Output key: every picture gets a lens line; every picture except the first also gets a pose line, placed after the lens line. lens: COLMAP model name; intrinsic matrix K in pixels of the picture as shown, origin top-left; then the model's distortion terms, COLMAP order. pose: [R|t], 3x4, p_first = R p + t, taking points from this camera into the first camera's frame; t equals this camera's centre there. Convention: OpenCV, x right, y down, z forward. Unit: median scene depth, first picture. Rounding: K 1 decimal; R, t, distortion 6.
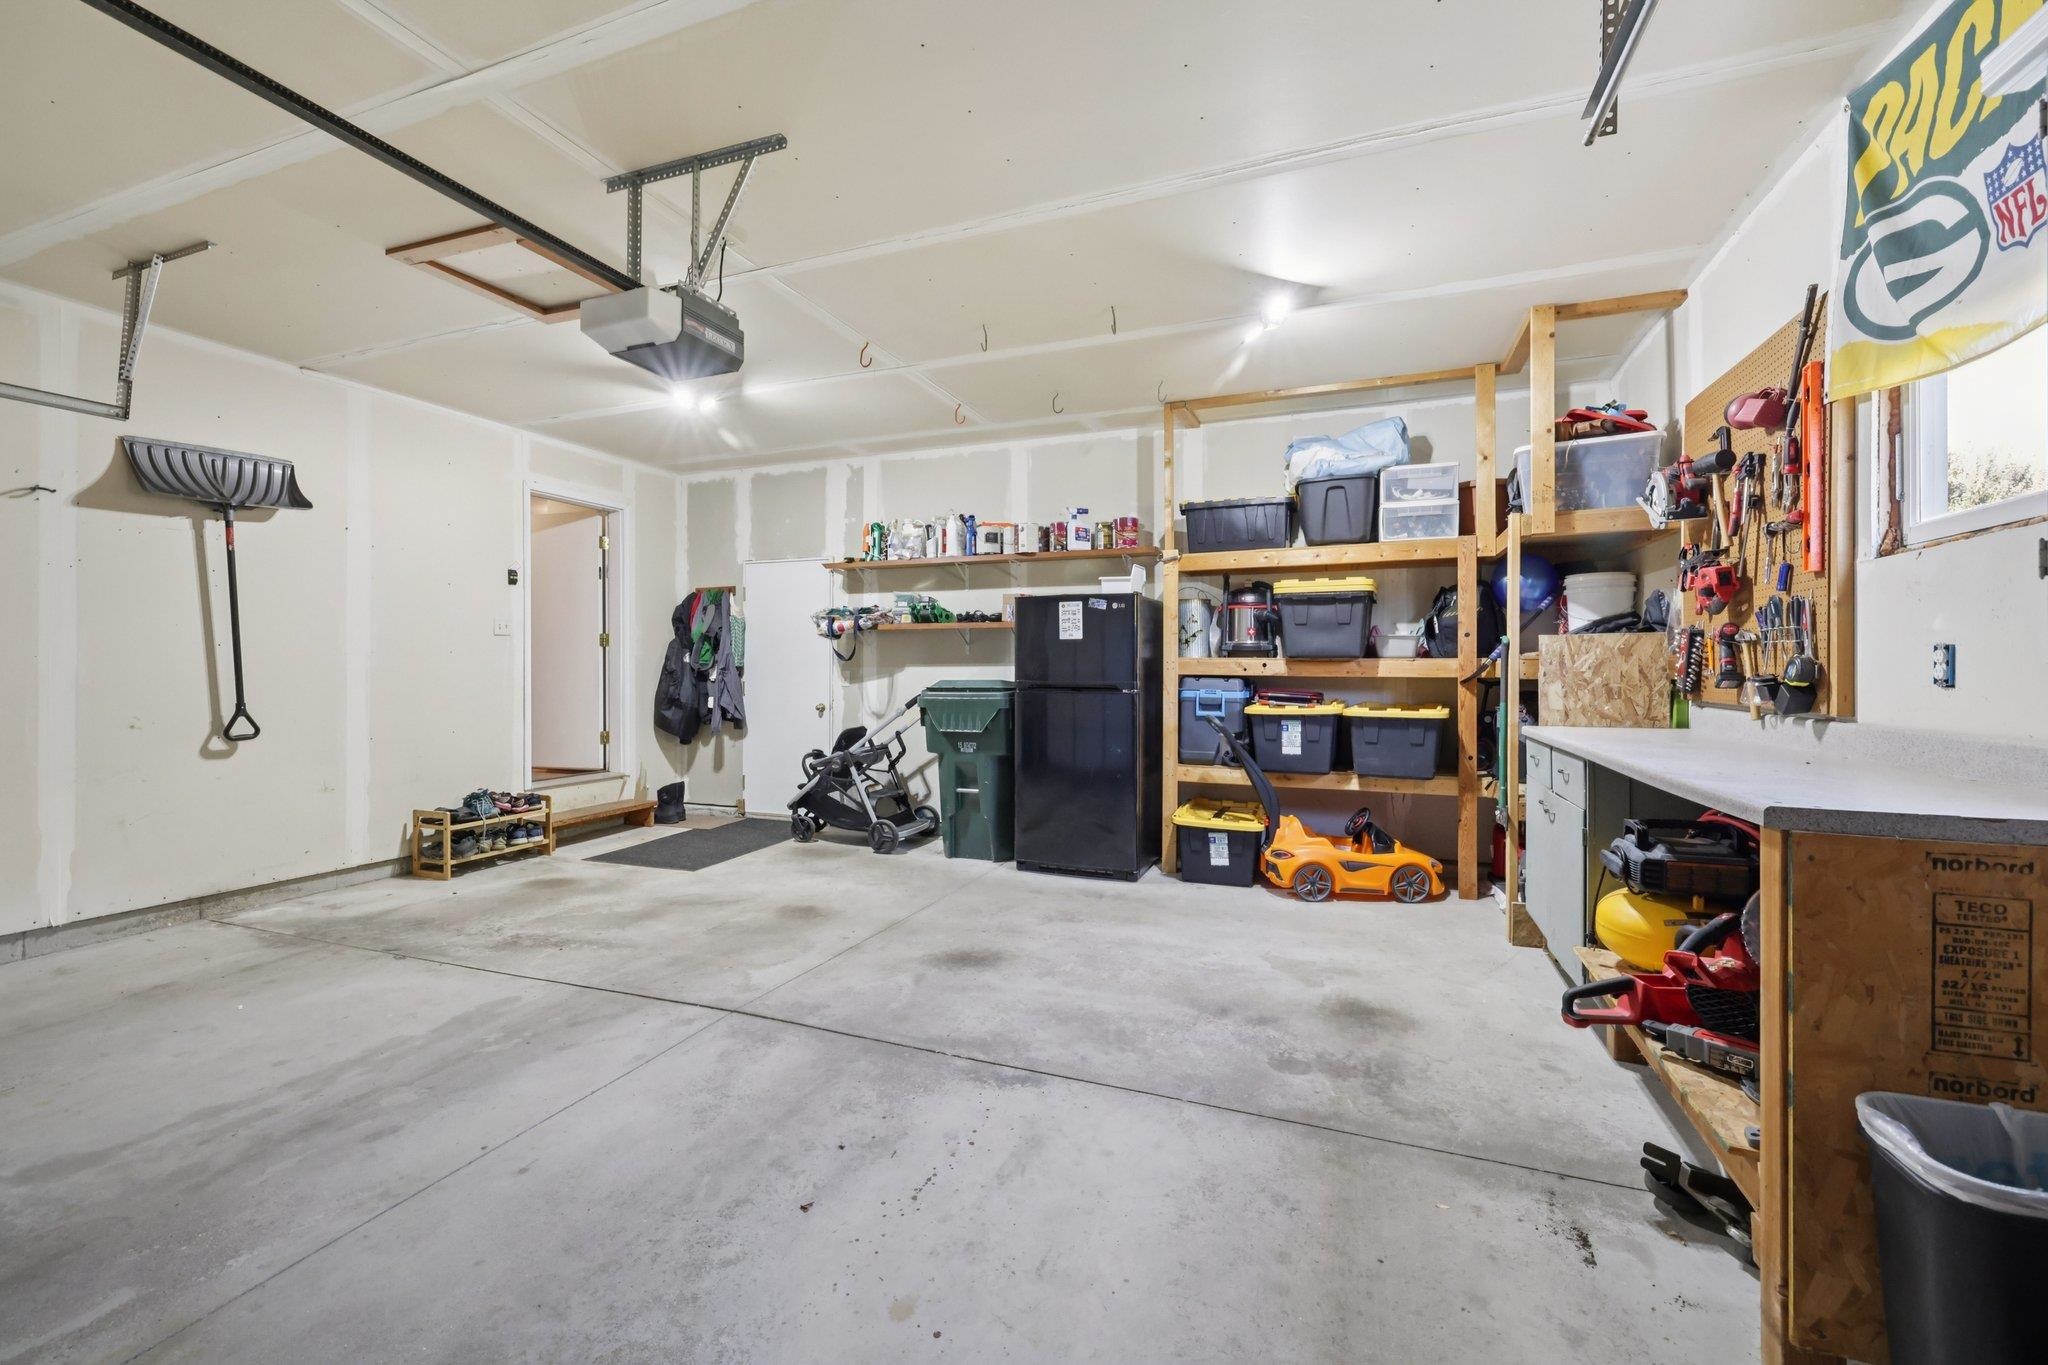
lens RADIAL K [[864.3, 0, 1020.5], [0, 864.3, 669.2], [0, 0, 1]] dist [0.001441, 0.000072]
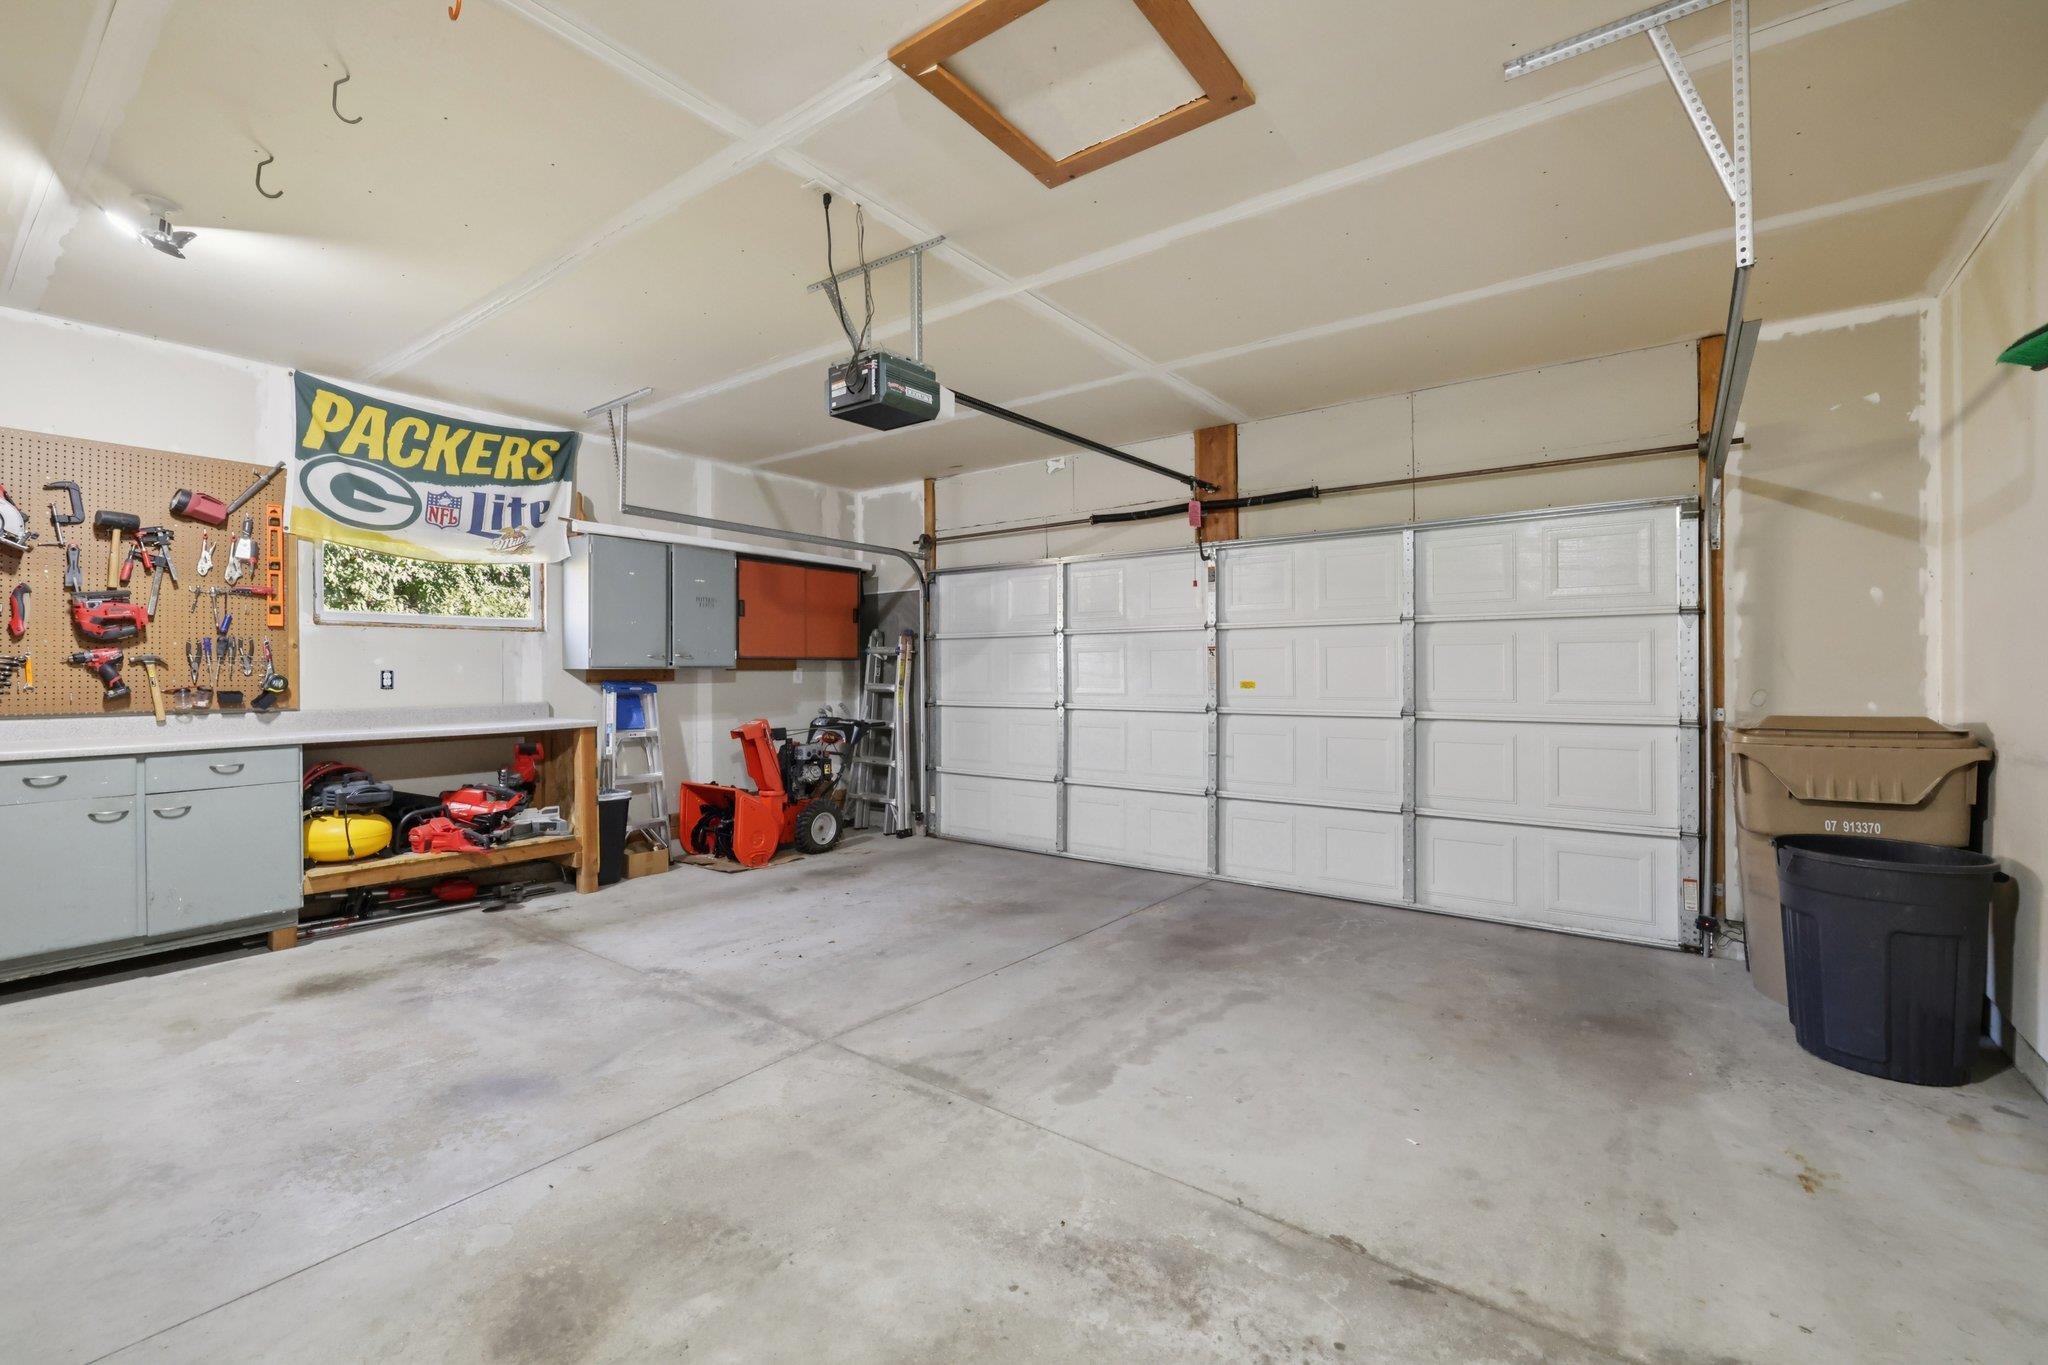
lens RADIAL K [[864.3, 0, 1020.5], [0, 864.3, 669.2], [0, 0, 1]] dist [0.001441, 0.000072]
pose [[-0.965304, 0.000665, 0.261129, -0.813635], [0.000305, 0.999999, -0.001422, -0.018638], [-0.261129, -0.001293, -0.965303, 1.915833]]
